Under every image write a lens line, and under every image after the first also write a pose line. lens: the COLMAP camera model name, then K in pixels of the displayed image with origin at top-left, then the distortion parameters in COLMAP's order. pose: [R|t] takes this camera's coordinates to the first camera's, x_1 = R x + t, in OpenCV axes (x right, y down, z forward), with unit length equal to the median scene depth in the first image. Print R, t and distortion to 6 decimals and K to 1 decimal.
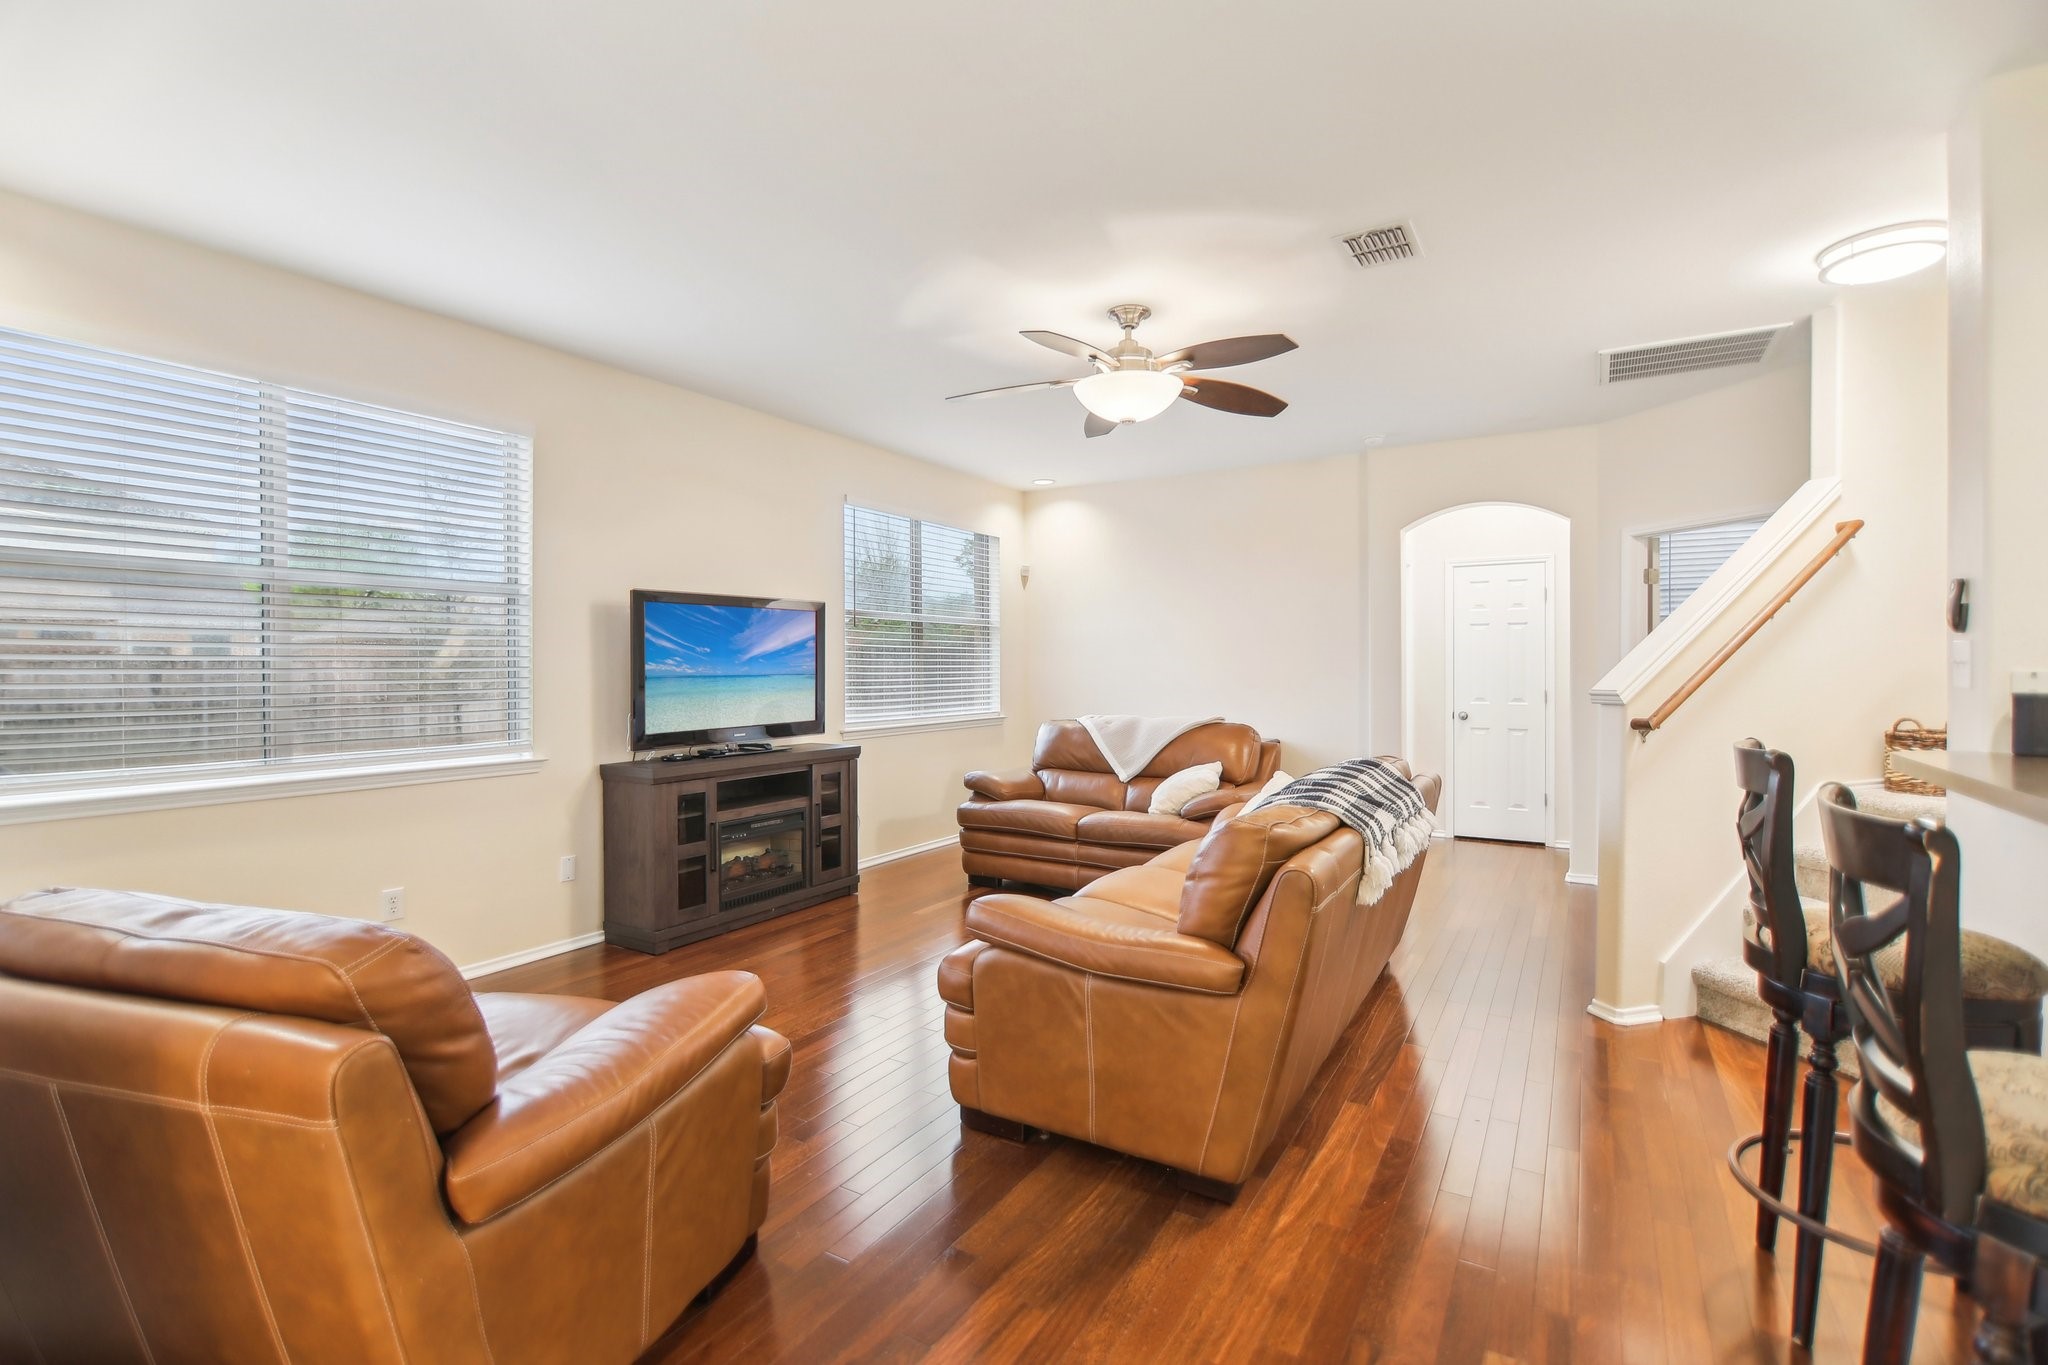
lens RADIAL K [[941.5, 0, 1031.0], [0, 941.5, 676.1], [0, 0, 1]] dist [-0.002549, -0.005544]
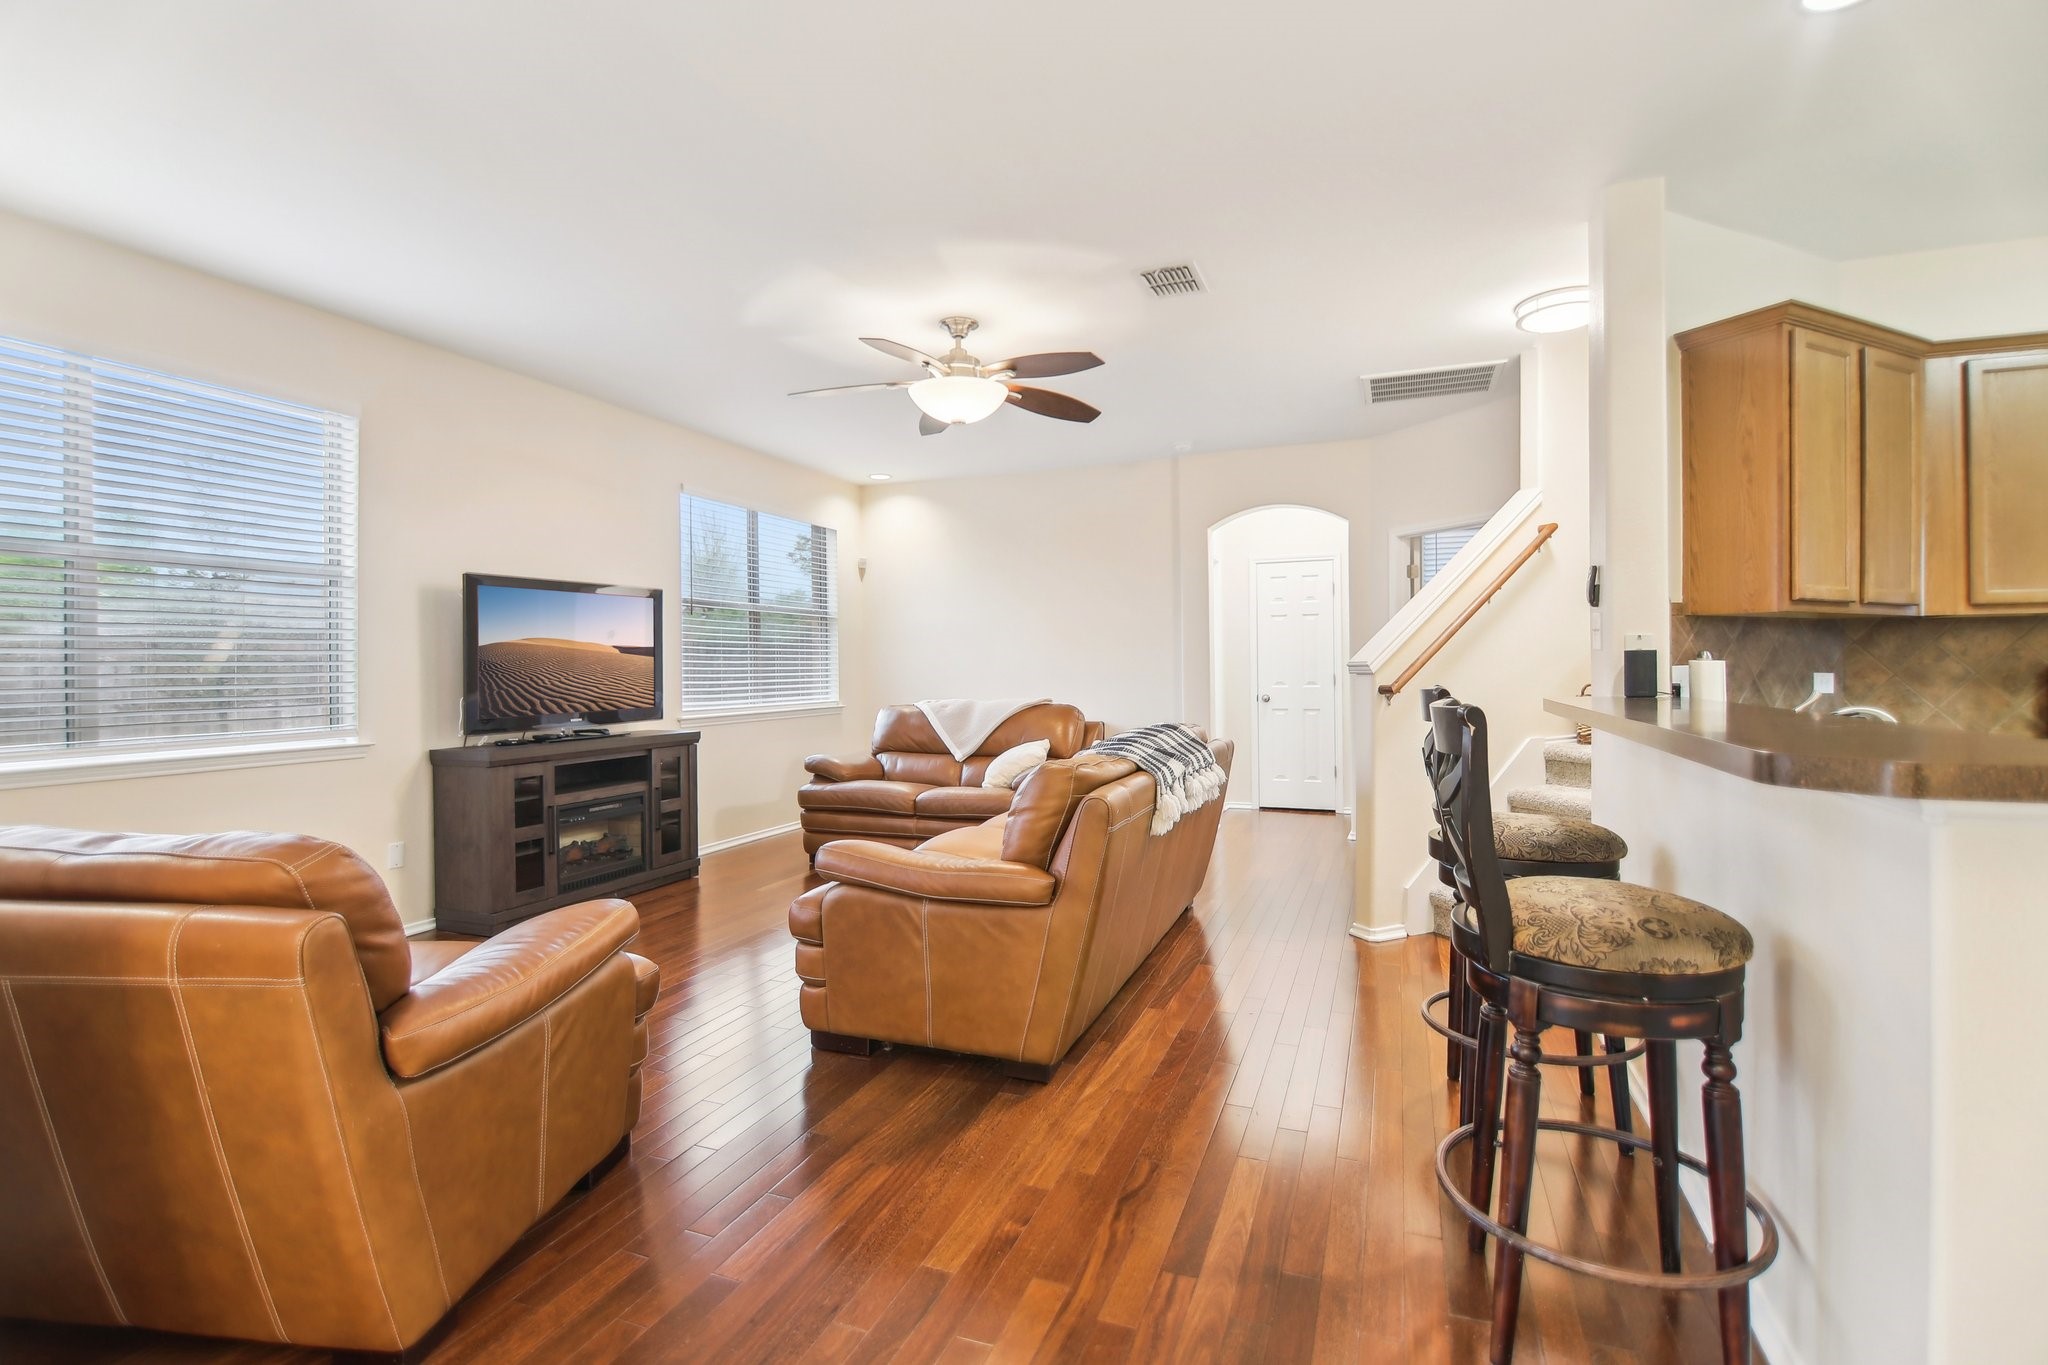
lens RADIAL K [[960.6, 0, 1028.2], [0, 960.6, 673.1], [0, 0, 1]] dist [0.001363, -0.013360]
pose [[0.986154, -0.007369, 0.165668, -0.005522], [0.008249, 0.999955, -0.004620, 0.032395], [-0.165627, 0.005923, 0.986171, -0.136543]]
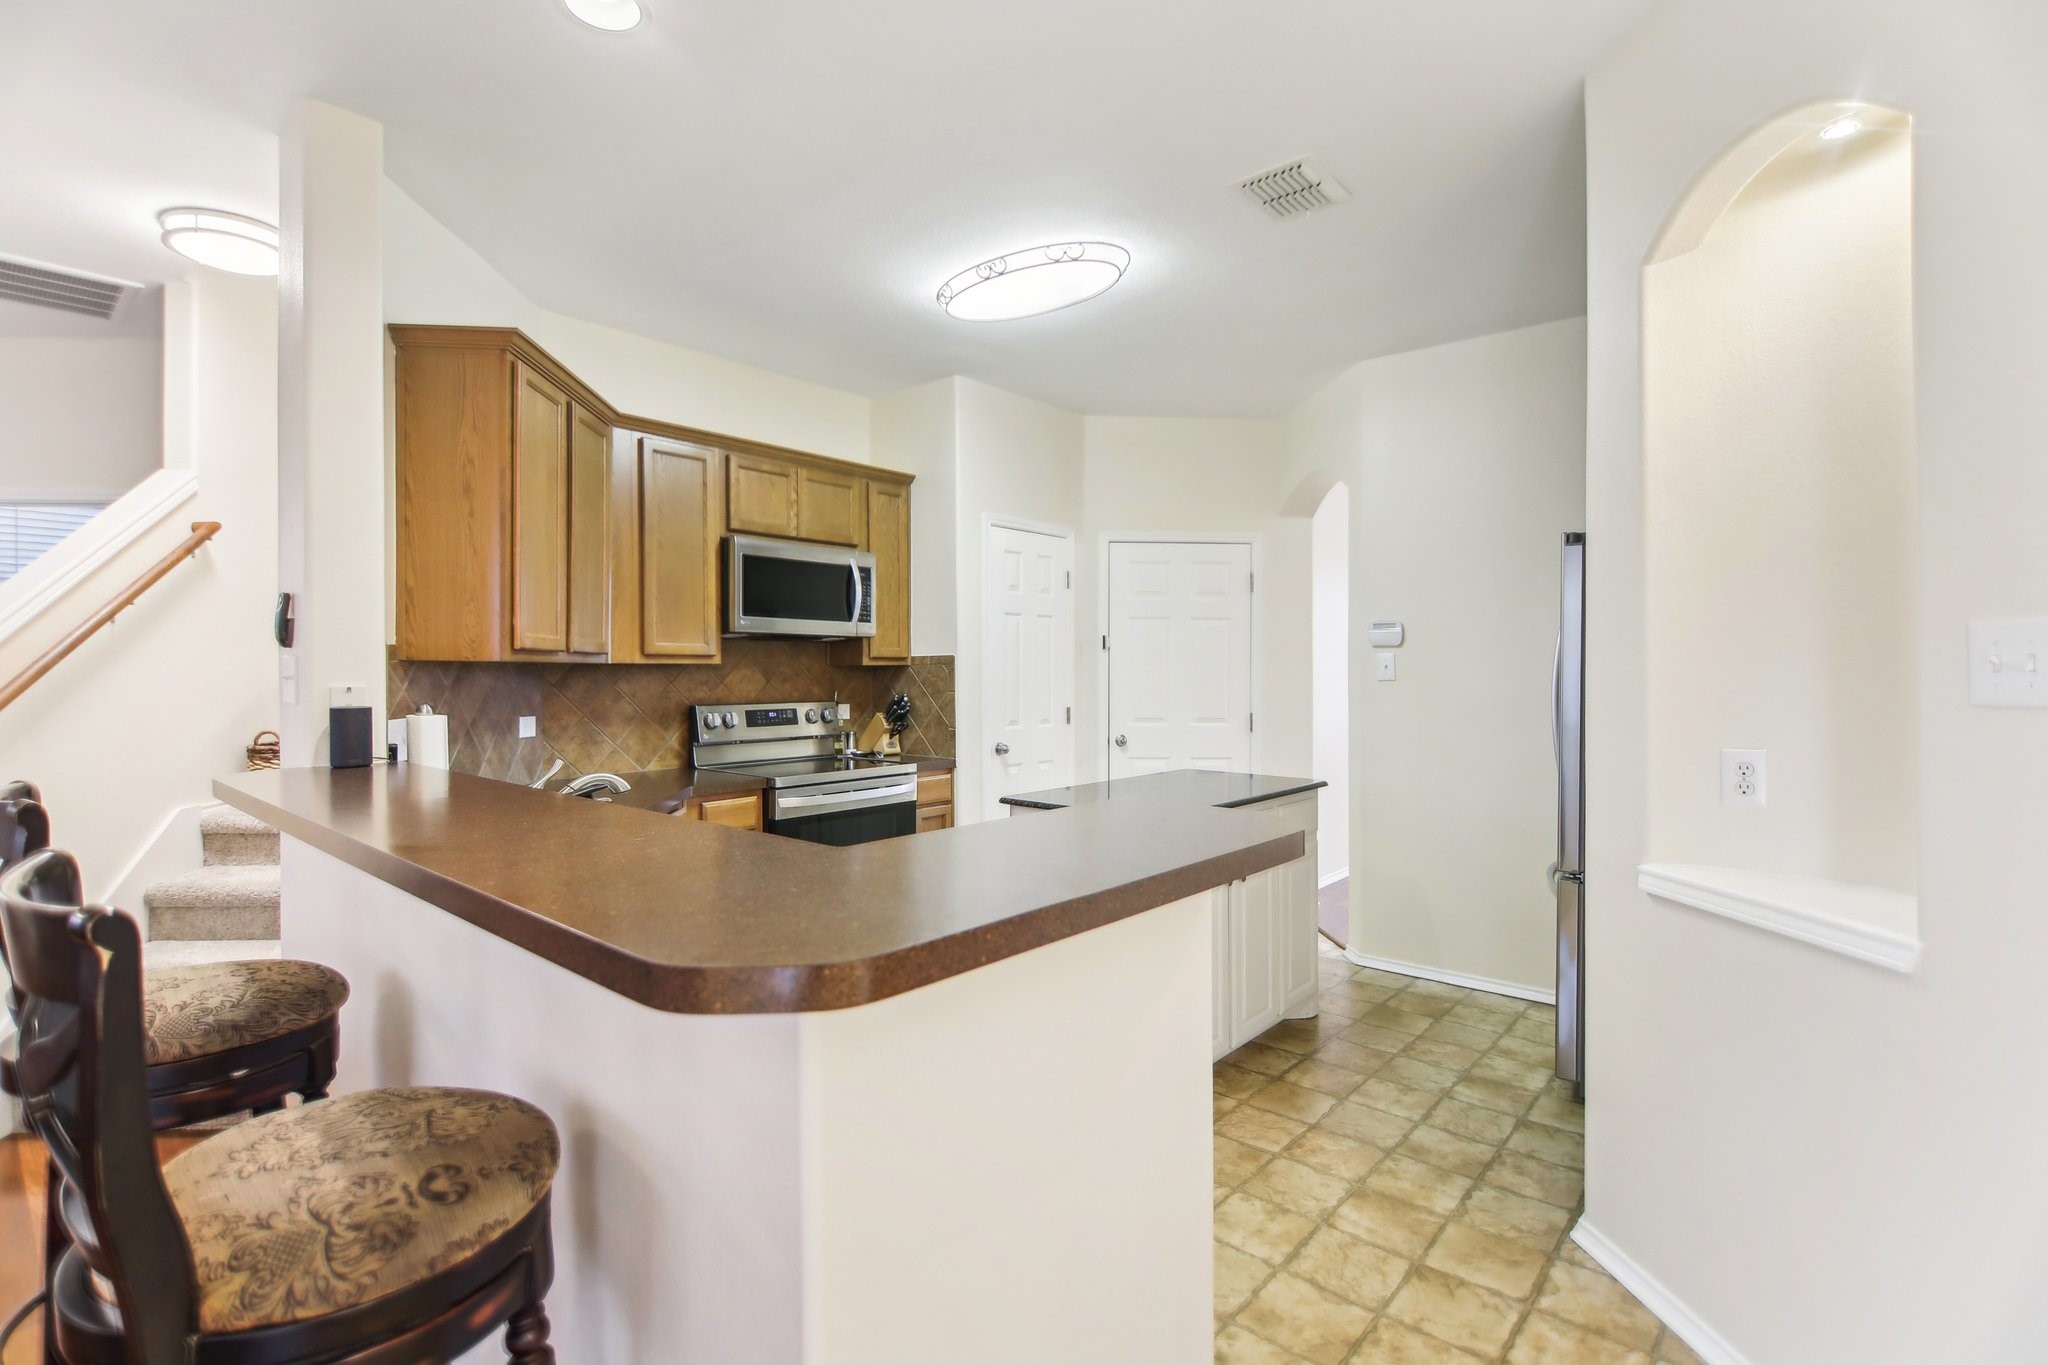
lens RADIAL K [[956.1, 0, 1024.0], [0, 956.1, 687.7], [0, 0, 1]] dist [-0.002041, -0.007483]
pose [[0.183140, -0.011798, 0.983016, 0.107387], [0.004671, 0.999927, 0.011131, -0.008683], [-0.983076, 0.002553, 0.183182, 0.035777]]
